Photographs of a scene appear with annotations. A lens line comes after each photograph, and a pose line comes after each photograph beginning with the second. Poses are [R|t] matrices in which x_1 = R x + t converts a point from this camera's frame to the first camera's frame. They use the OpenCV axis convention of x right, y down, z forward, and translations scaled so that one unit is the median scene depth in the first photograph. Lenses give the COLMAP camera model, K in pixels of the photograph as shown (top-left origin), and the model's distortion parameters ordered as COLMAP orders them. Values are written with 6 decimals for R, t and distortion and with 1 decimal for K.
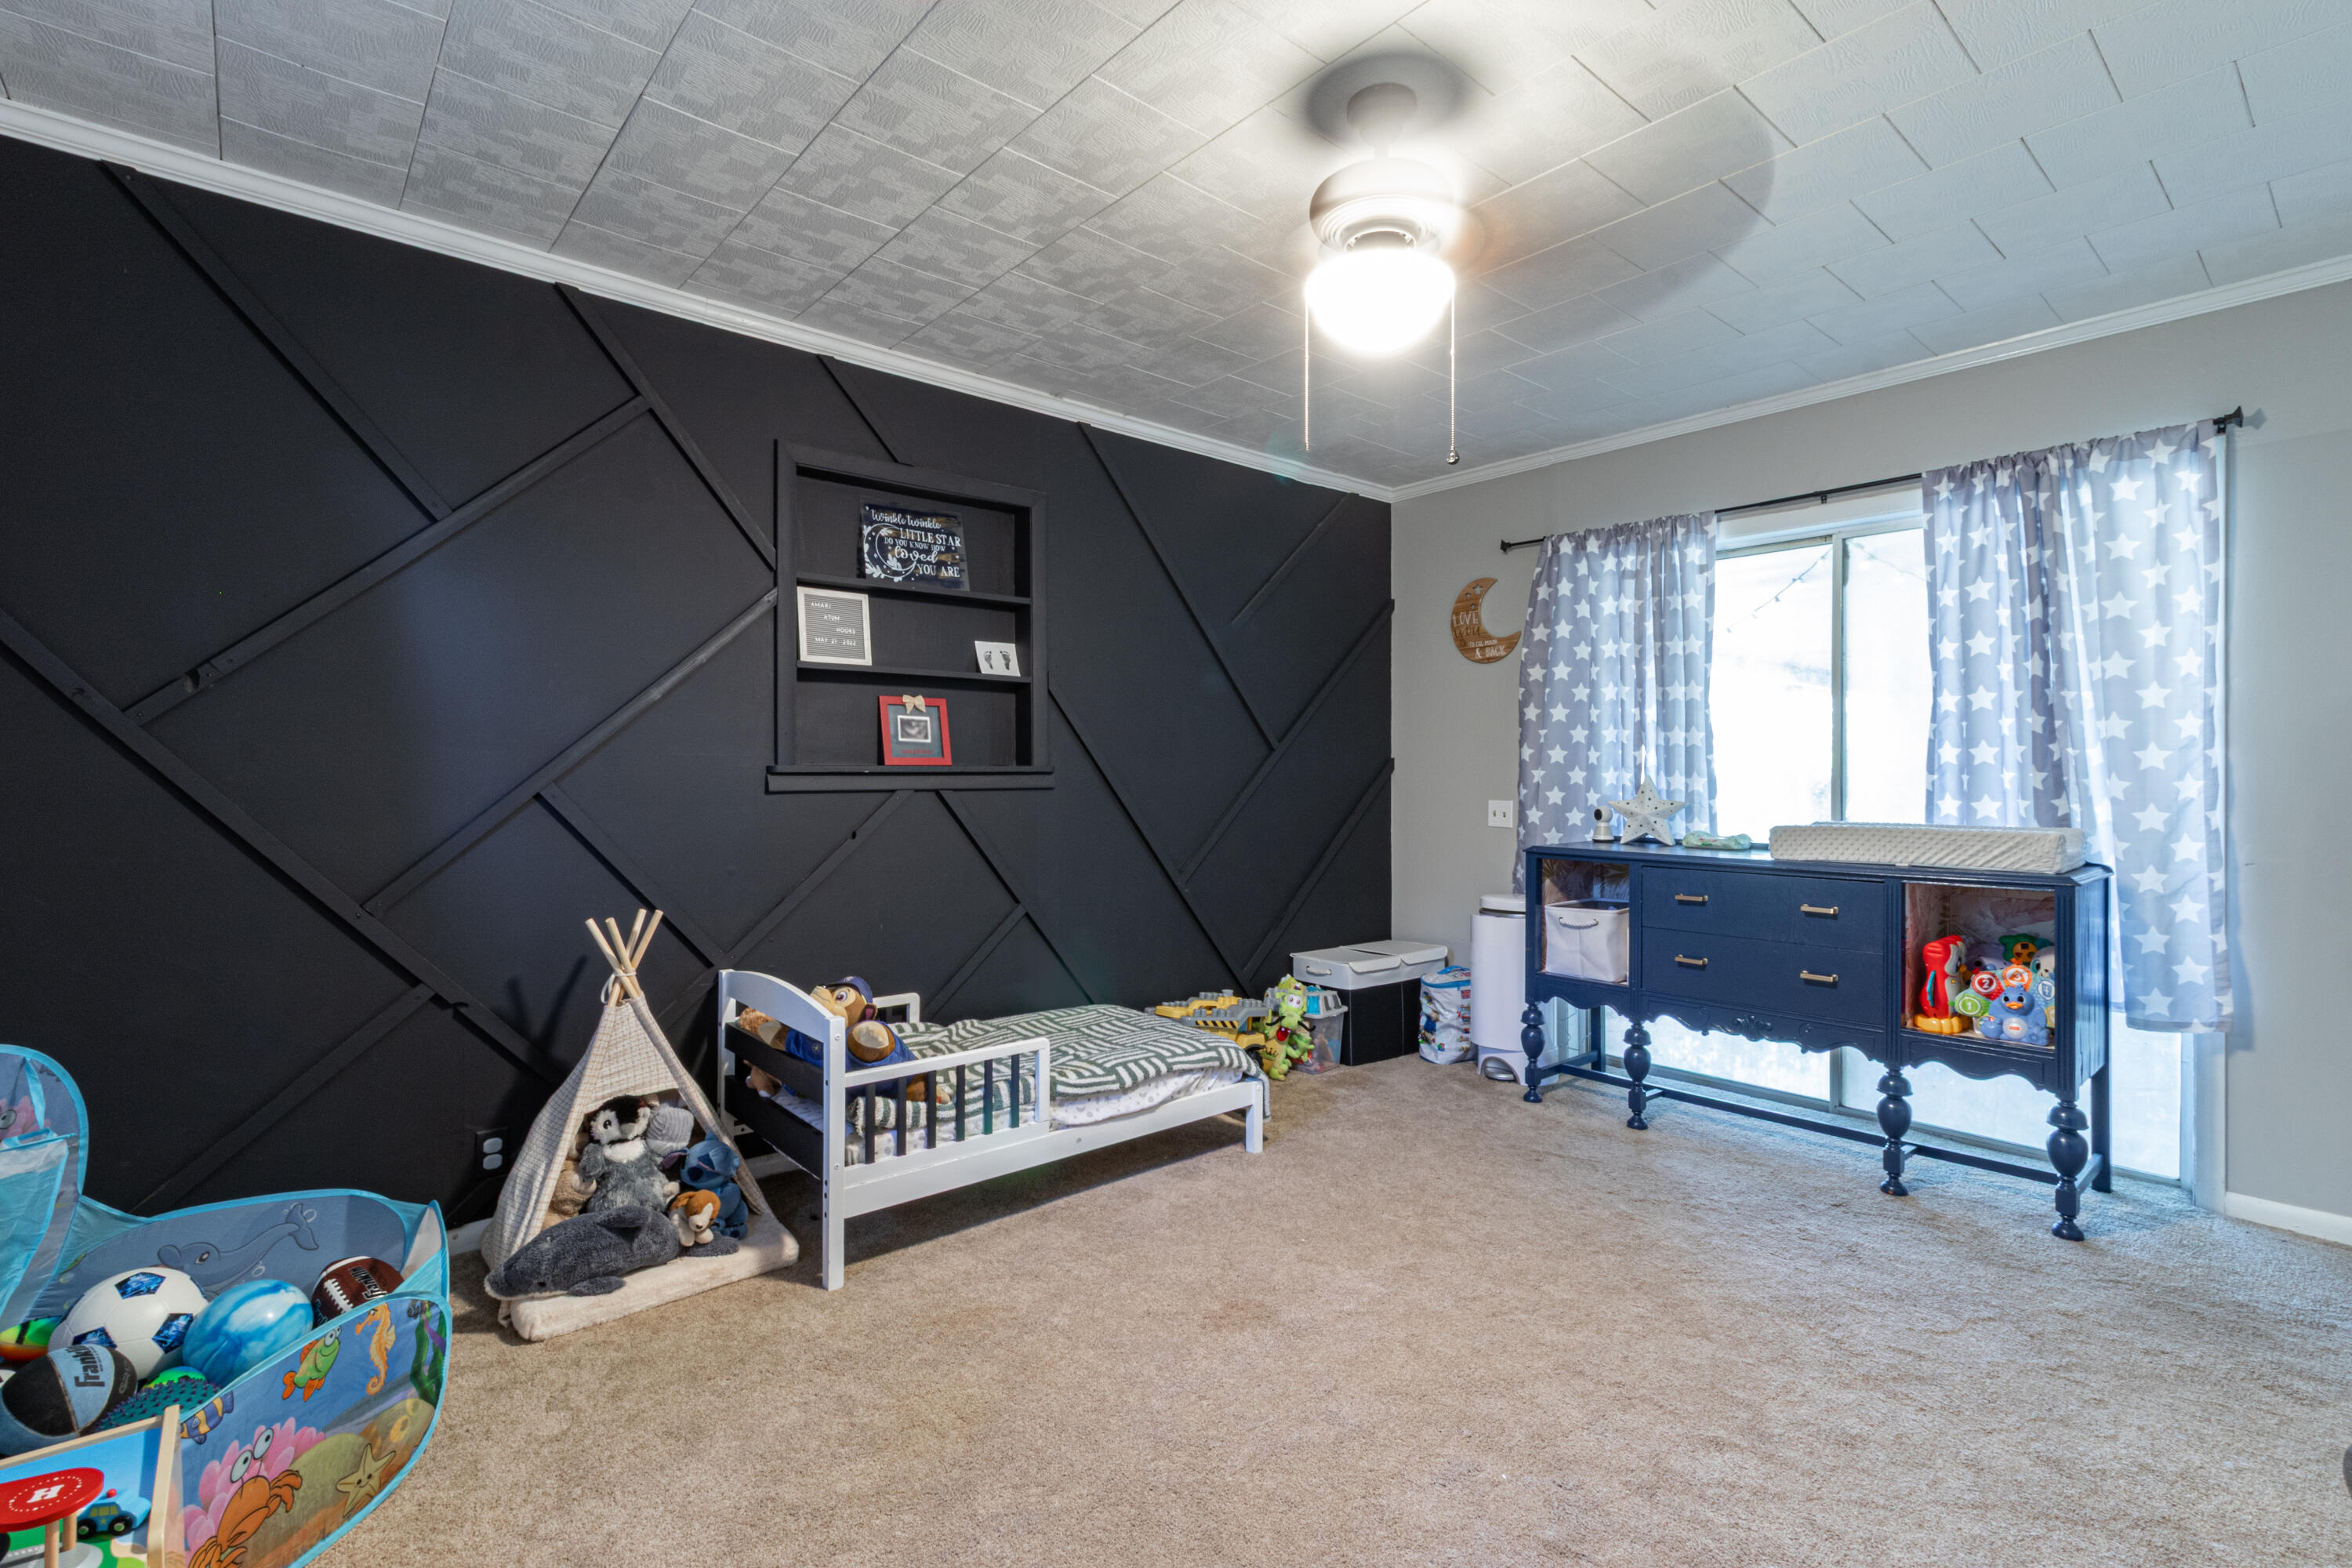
lens RADIAL K [[1084.2, 0, 1165.4], [0, 1084.2, 770.1], [0, 0, 1]] dist [0.001468, 0.000229]
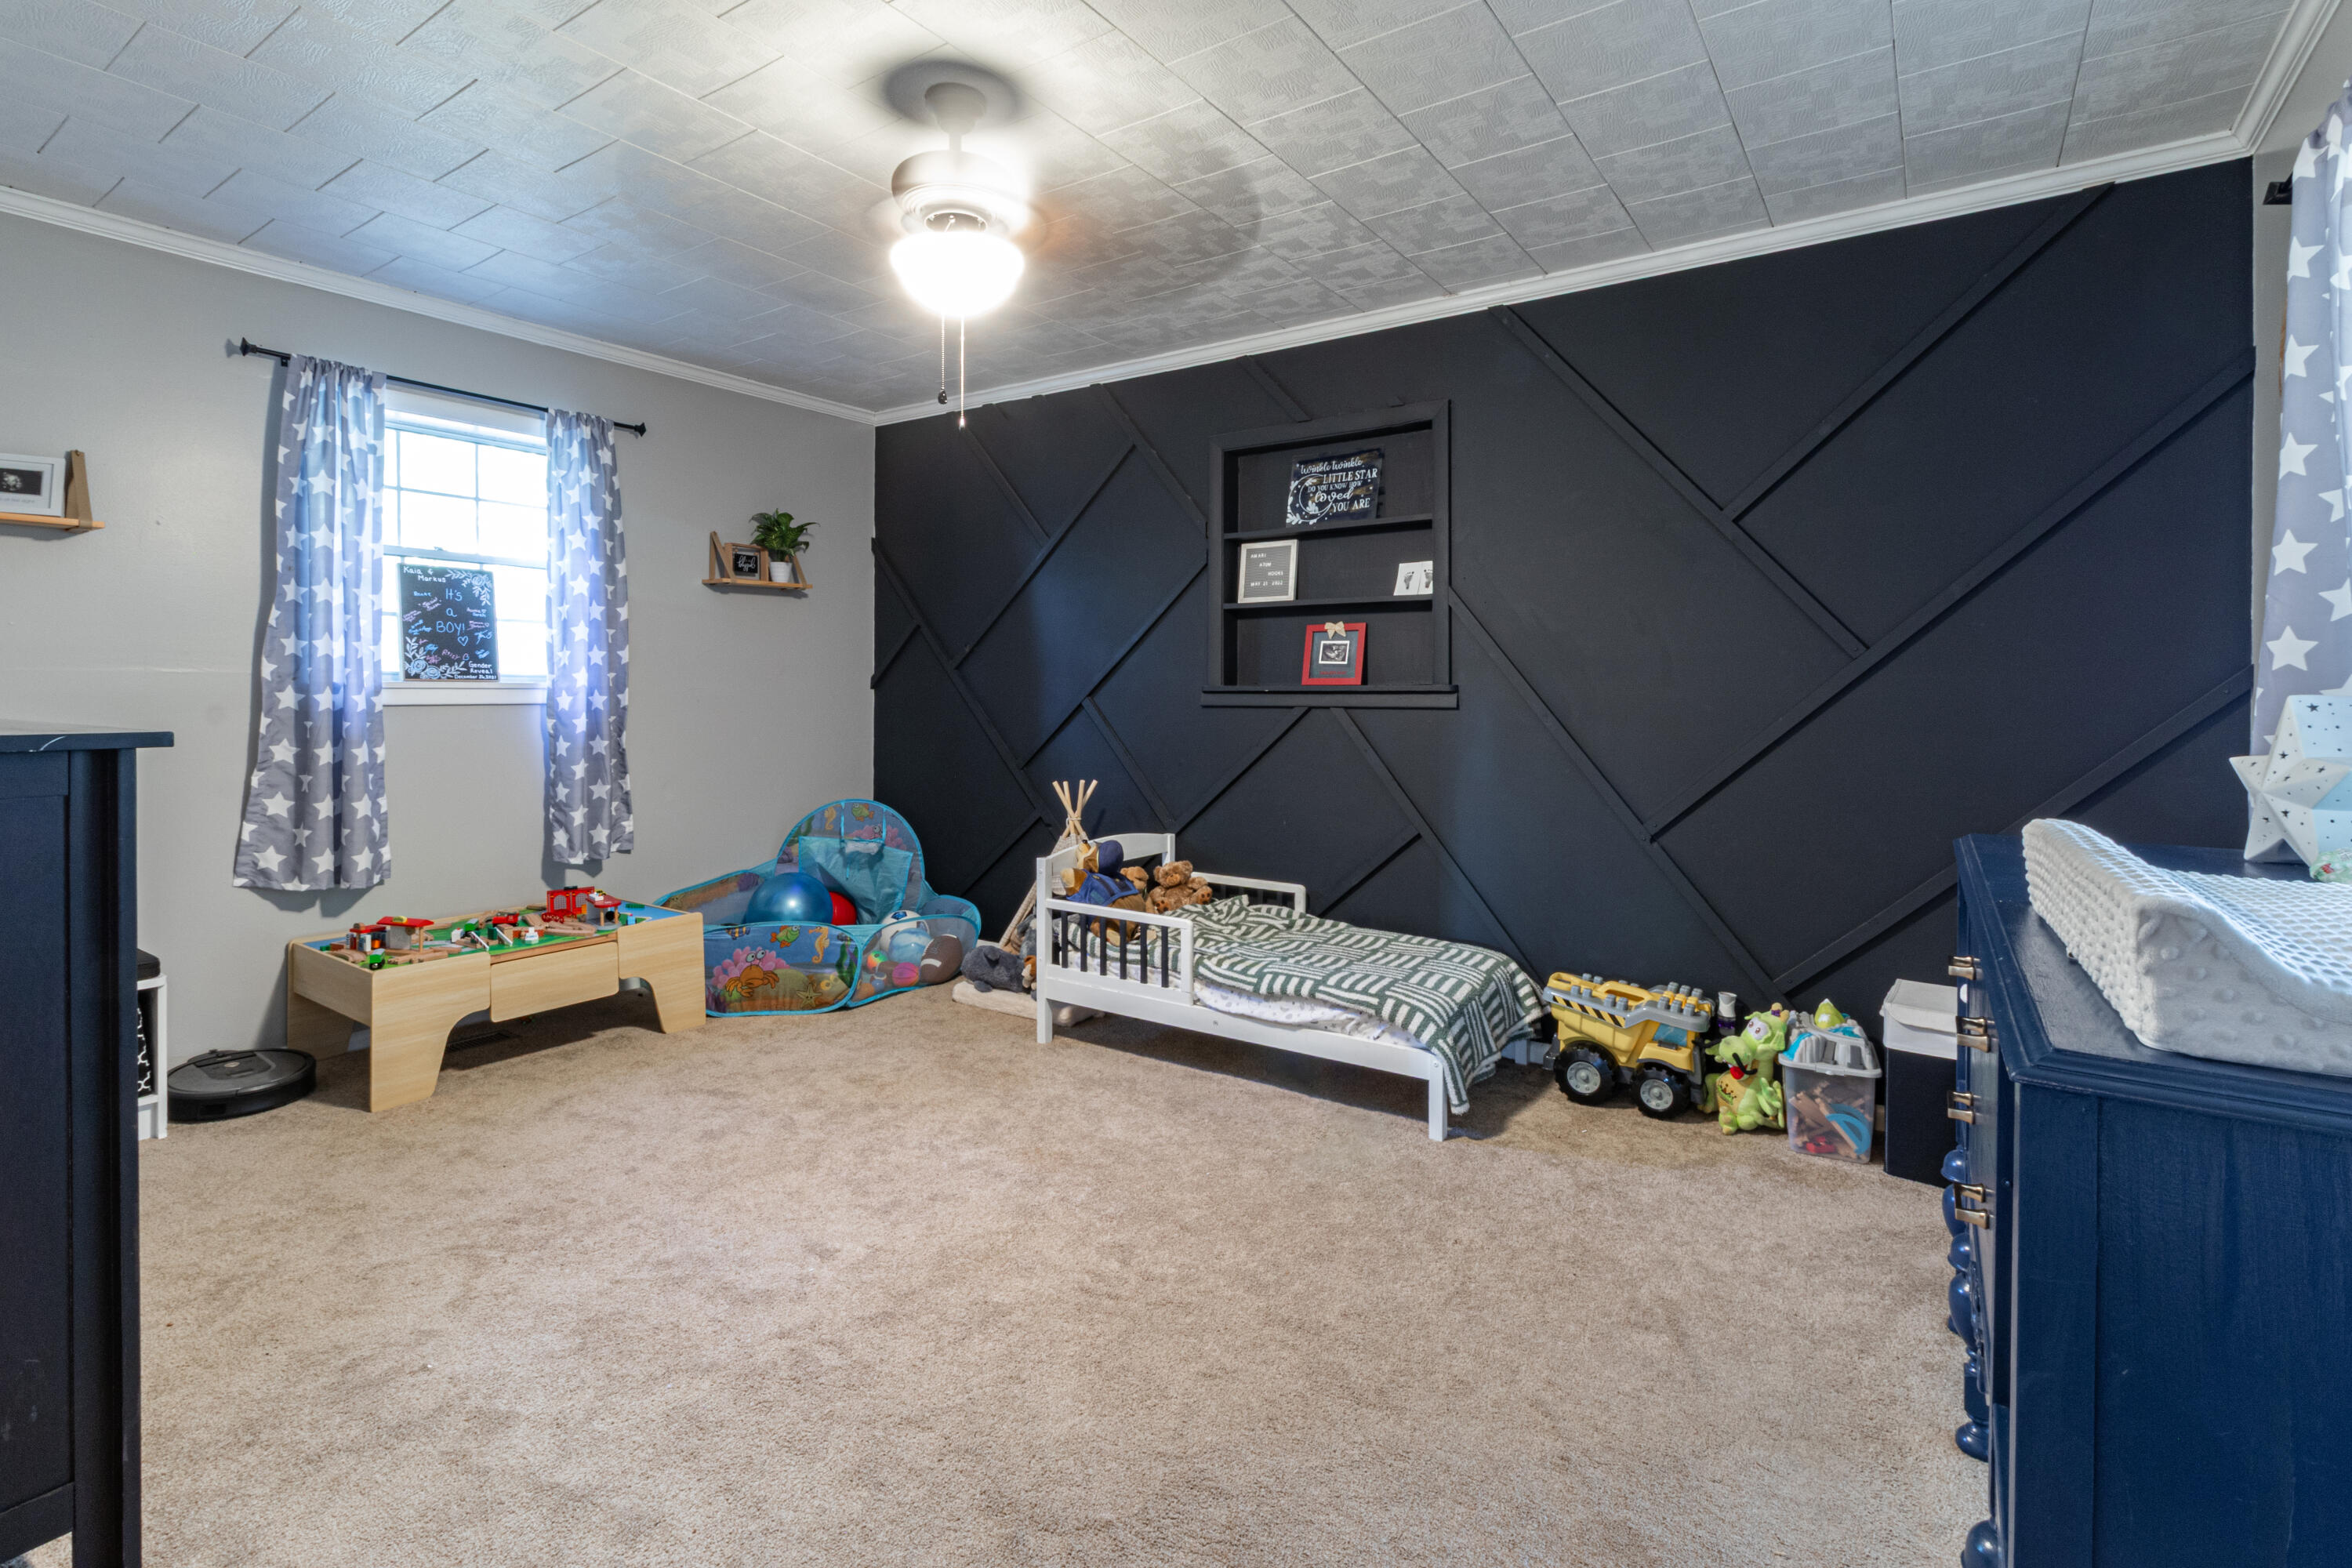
lens RADIAL K [[1105.8, 0, 1174.7], [0, 1105.8, 699.3], [0, 0, 1]] dist [-0.001133, -0.000005]
pose [[0.251237, 0.006172, -0.967906, 0.867150], [-0.001598, 0.999981, 0.005962, 0.003791], [0.967924, 0.000049, 0.251242, 0.585385]]
